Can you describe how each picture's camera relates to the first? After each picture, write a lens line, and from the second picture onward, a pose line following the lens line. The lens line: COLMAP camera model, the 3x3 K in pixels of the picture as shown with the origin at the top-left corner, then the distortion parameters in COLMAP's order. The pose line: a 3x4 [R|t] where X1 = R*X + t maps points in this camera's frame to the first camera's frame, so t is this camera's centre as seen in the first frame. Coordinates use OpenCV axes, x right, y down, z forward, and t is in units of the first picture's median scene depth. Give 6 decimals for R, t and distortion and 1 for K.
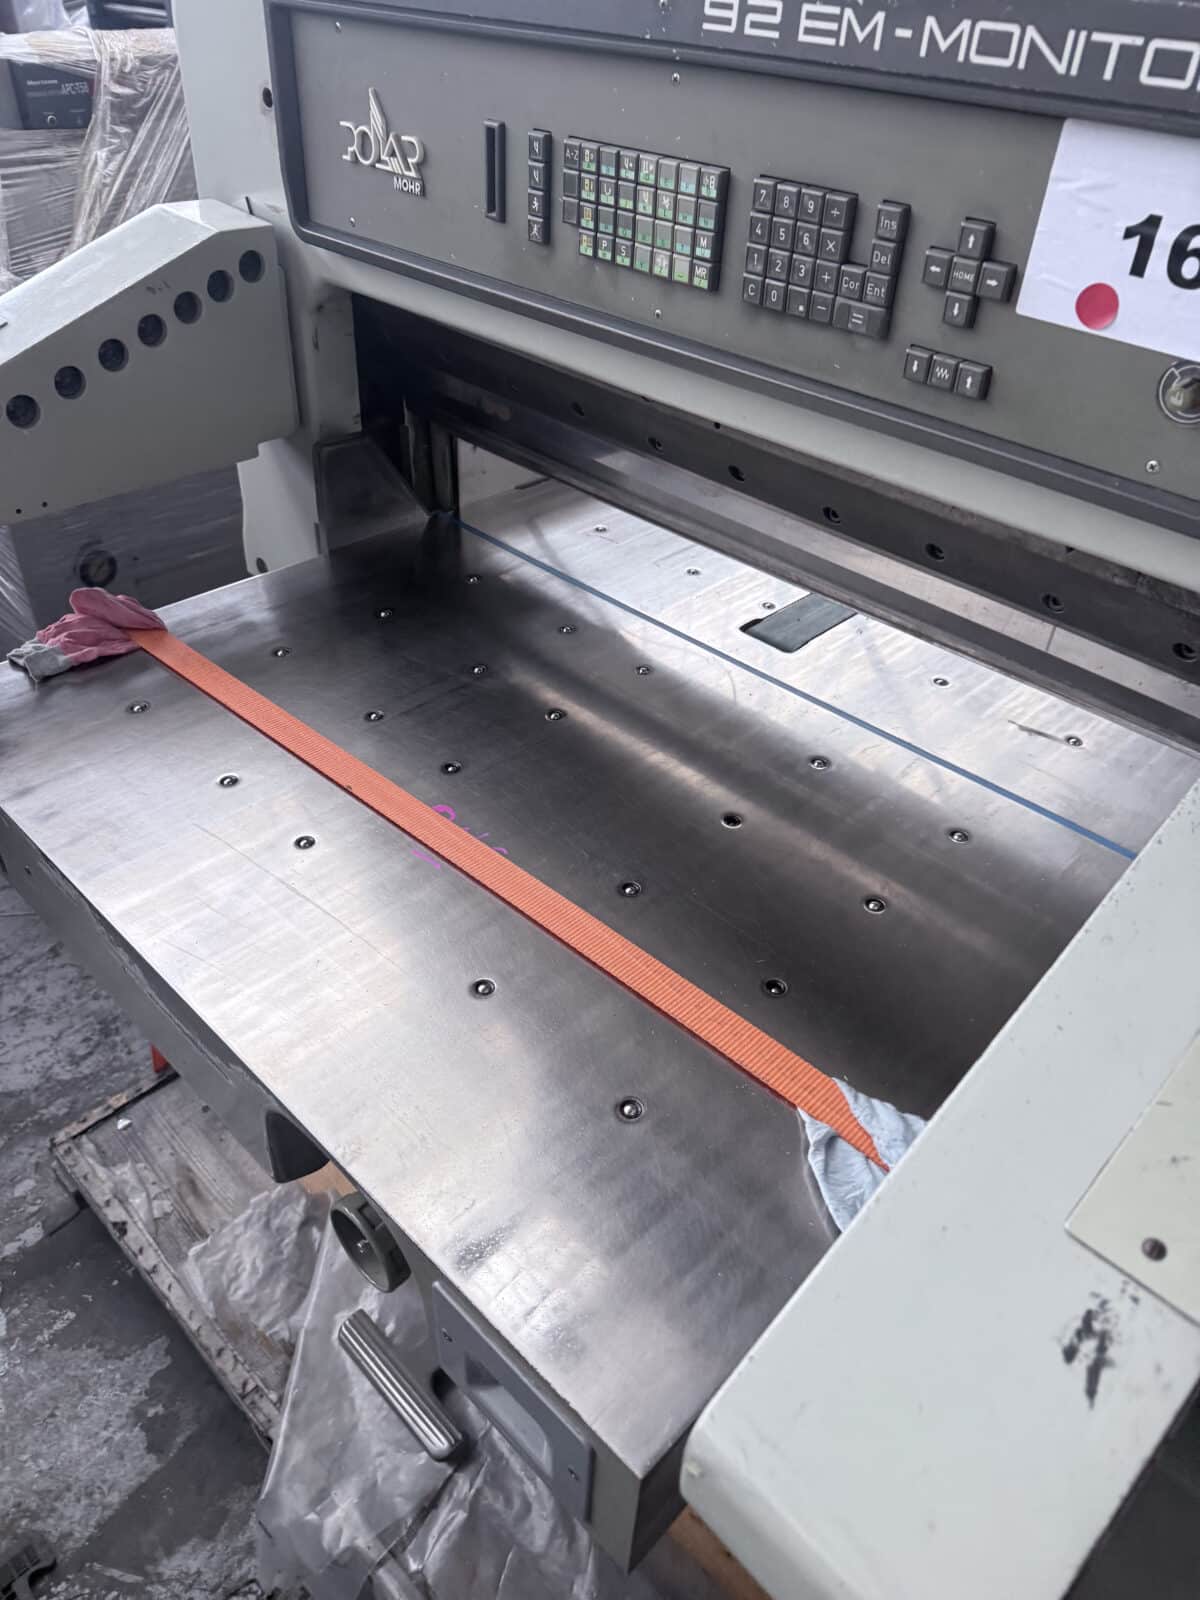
lens RADIAL K [[1146.3, 0, 578.5], [0, 1146.3, 784.3], [0, 0, 1]] dist [0.000302, -0.008227]
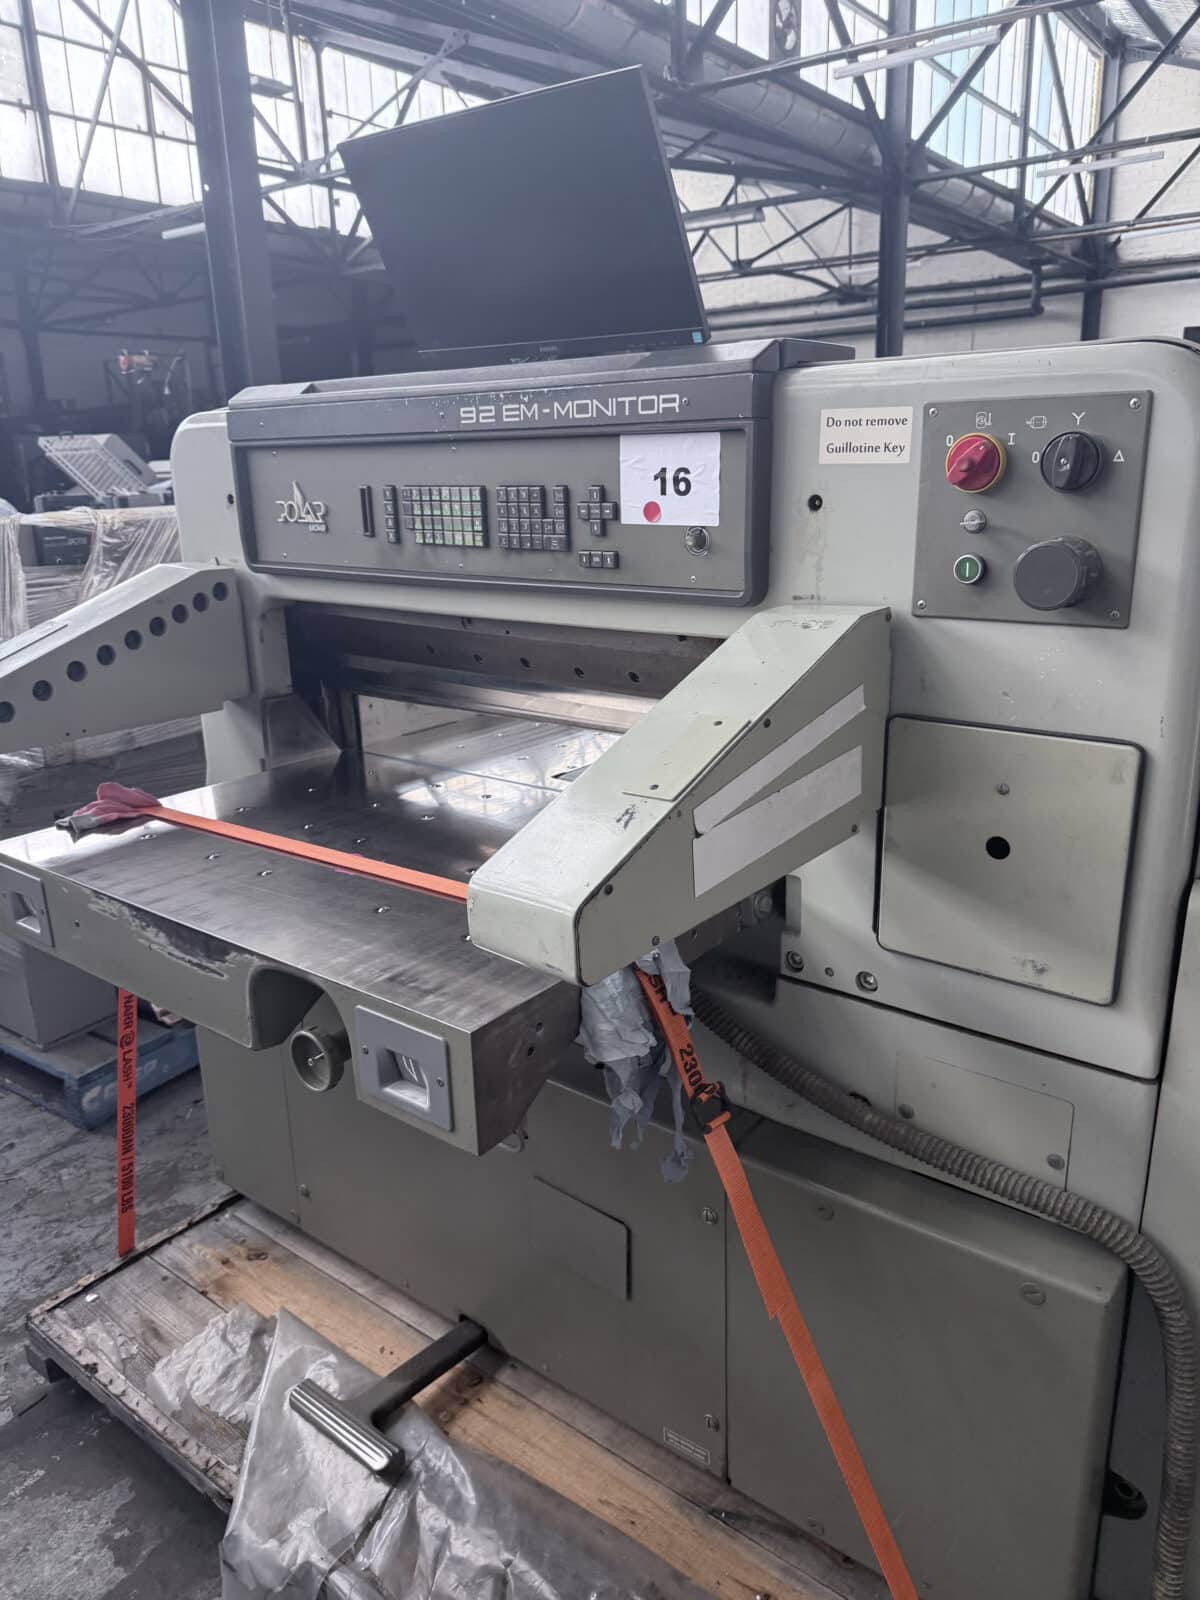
lens RADIAL K [[1132.1, 0, 600.0], [0, 1132.1, 800.0], [0, 0, 1]] dist [0.042373, -0.043632]
pose [[0.990558, -0.090403, 0.103066, 0.044186], [0.121116, 0.929296, -0.348913, 0.375260], [-0.064236, 0.358101, 0.931471, -0.356181]]
